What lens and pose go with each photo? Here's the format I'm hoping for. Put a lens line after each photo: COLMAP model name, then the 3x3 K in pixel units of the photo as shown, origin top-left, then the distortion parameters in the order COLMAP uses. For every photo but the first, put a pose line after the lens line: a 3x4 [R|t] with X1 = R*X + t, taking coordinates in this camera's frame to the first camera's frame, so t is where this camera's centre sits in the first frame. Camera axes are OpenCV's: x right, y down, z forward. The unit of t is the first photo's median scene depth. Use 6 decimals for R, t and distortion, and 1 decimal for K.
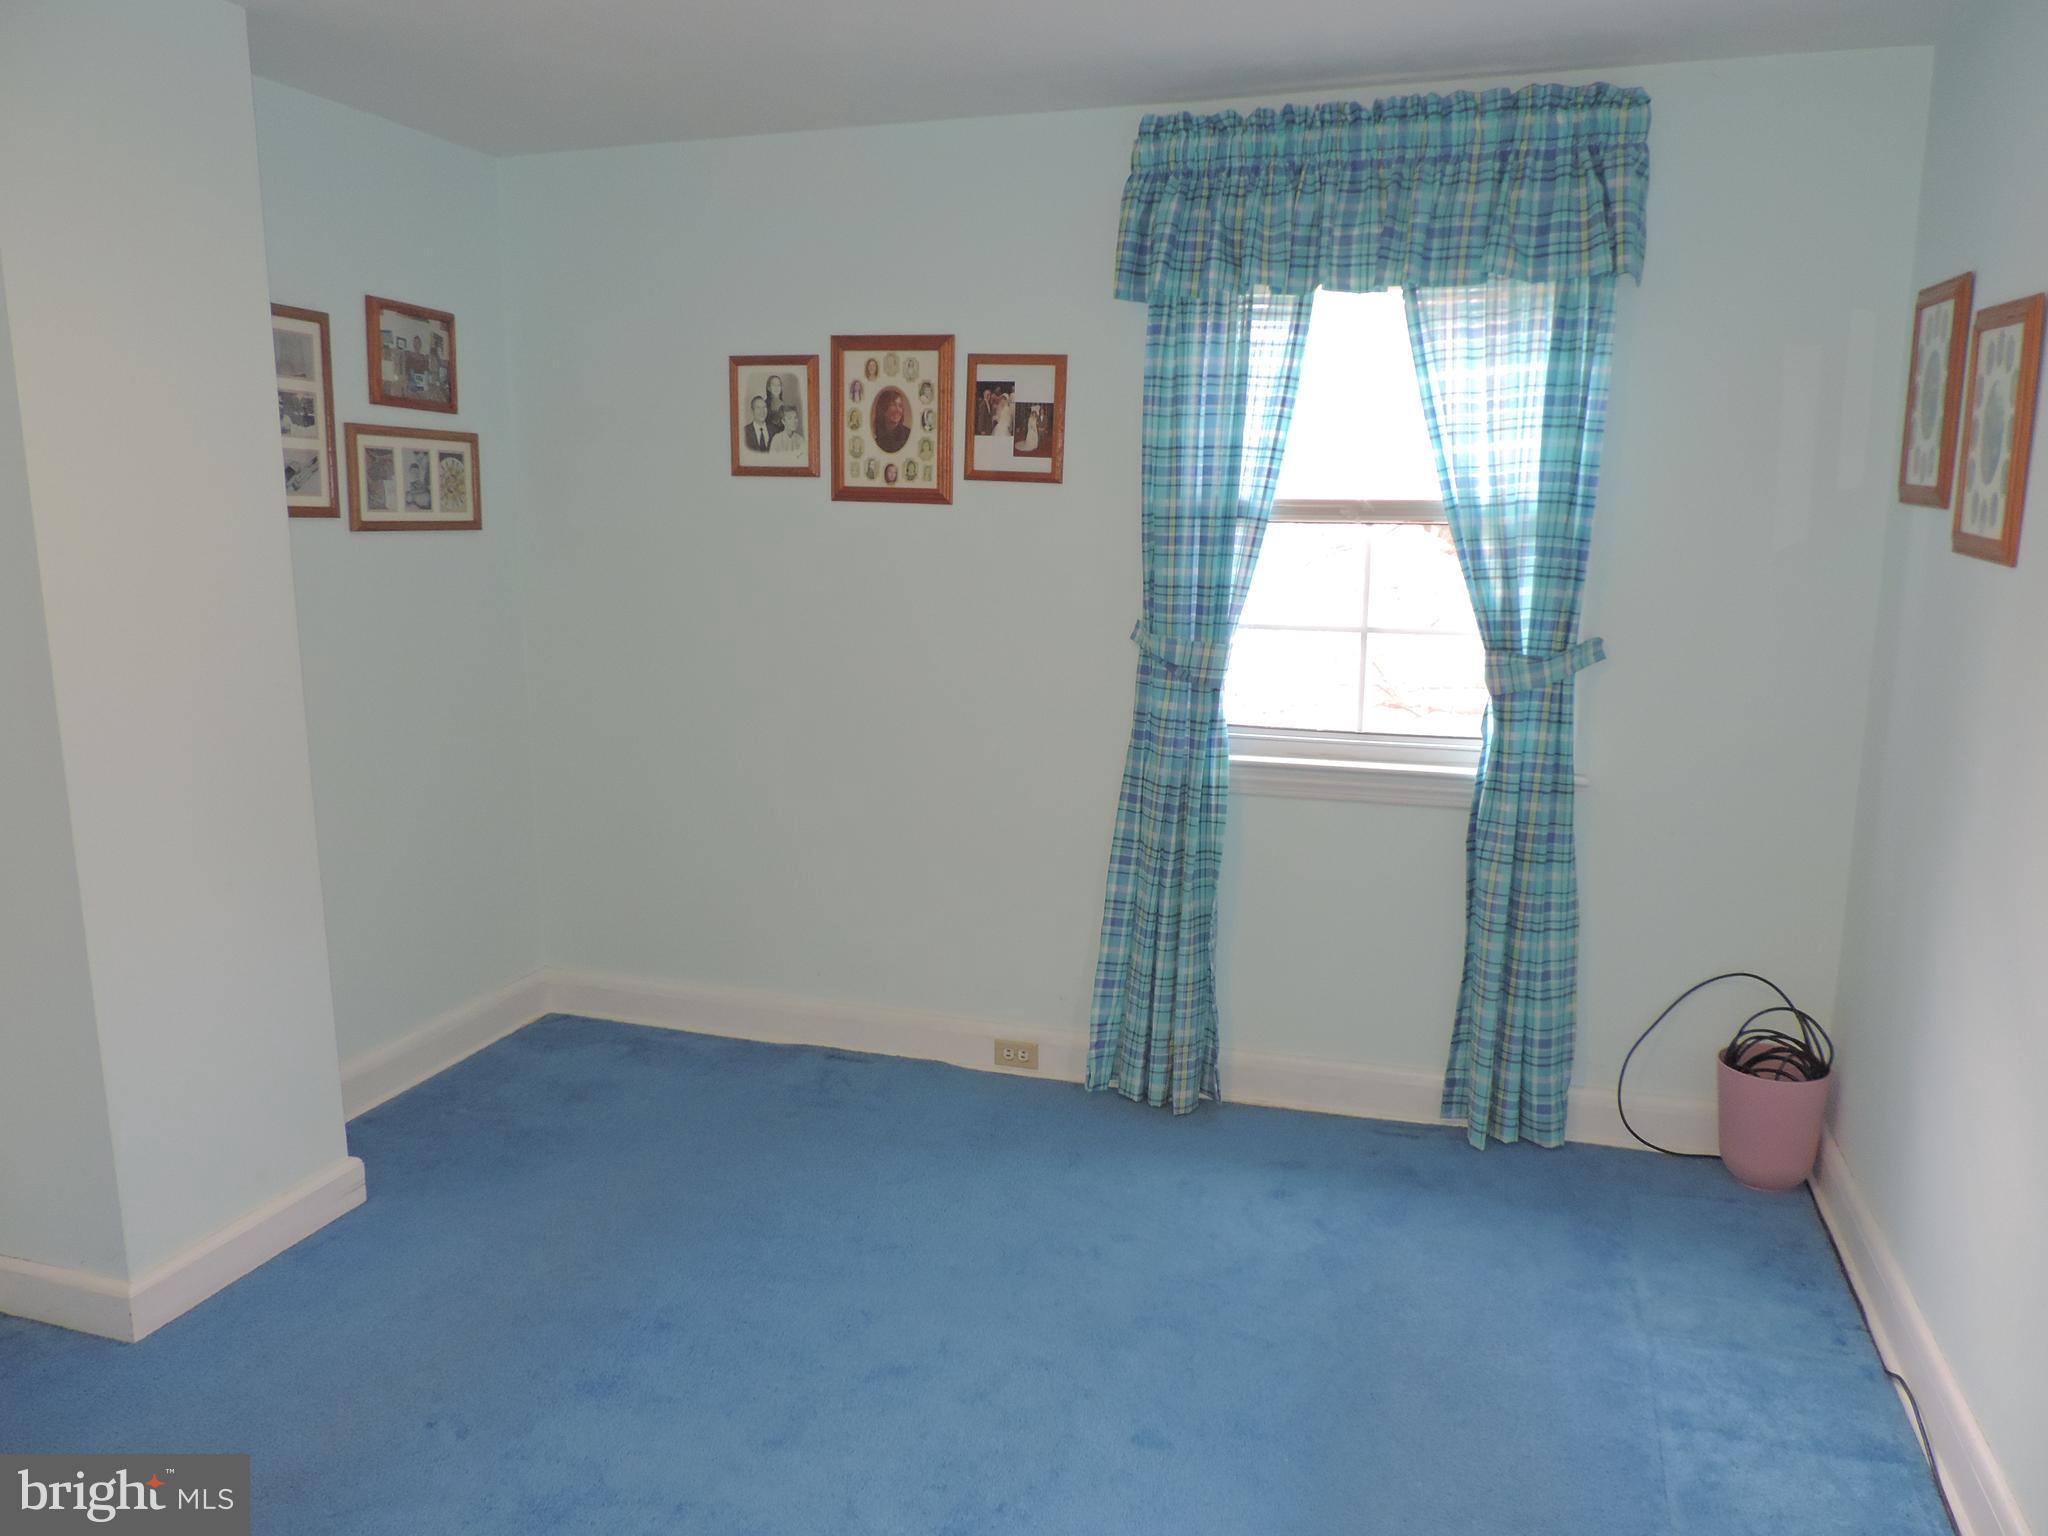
lens RADIAL K [[1455.1, 0, 1024.0], [0, 1455.1, 768.0], [0, 0, 1]] dist [-0.054920, 0.005259]
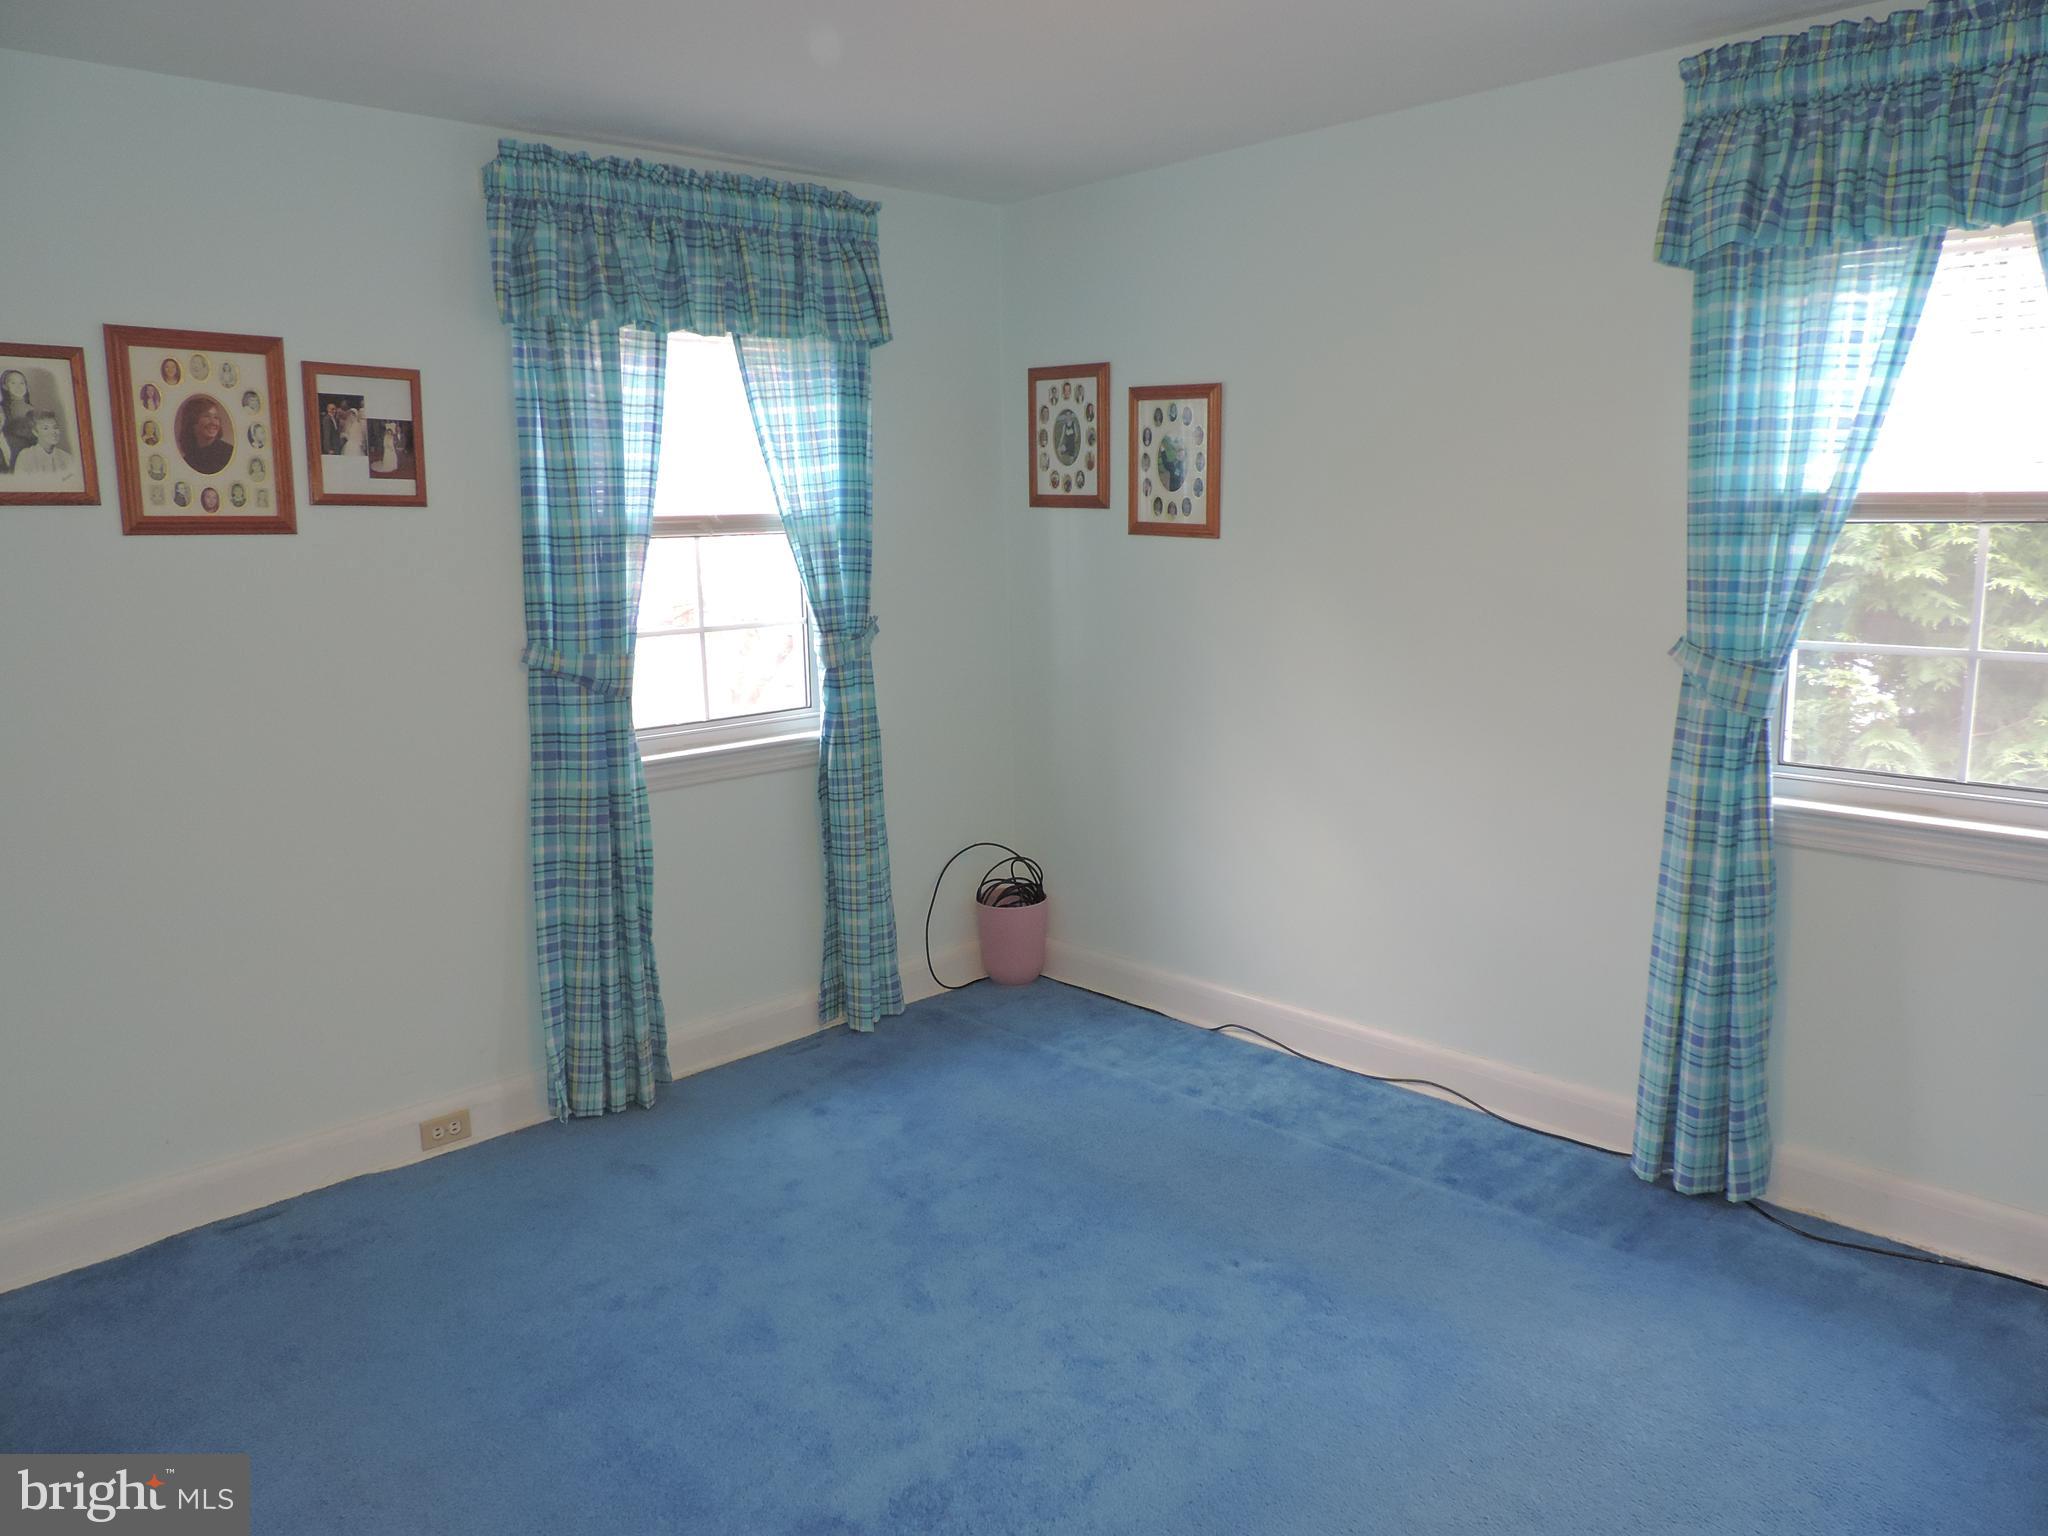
lens RADIAL K [[1455.1, 0, 1024.0], [0, 1455.1, 768.0], [0, 0, 1]] dist [-0.054920, 0.005259]
pose [[0.461542, -0.165367, 0.871569, -0.658153], [0.184380, 0.978899, 0.088092, -0.043167], [-0.867746, 0.120042, 0.482294, 0.246327]]
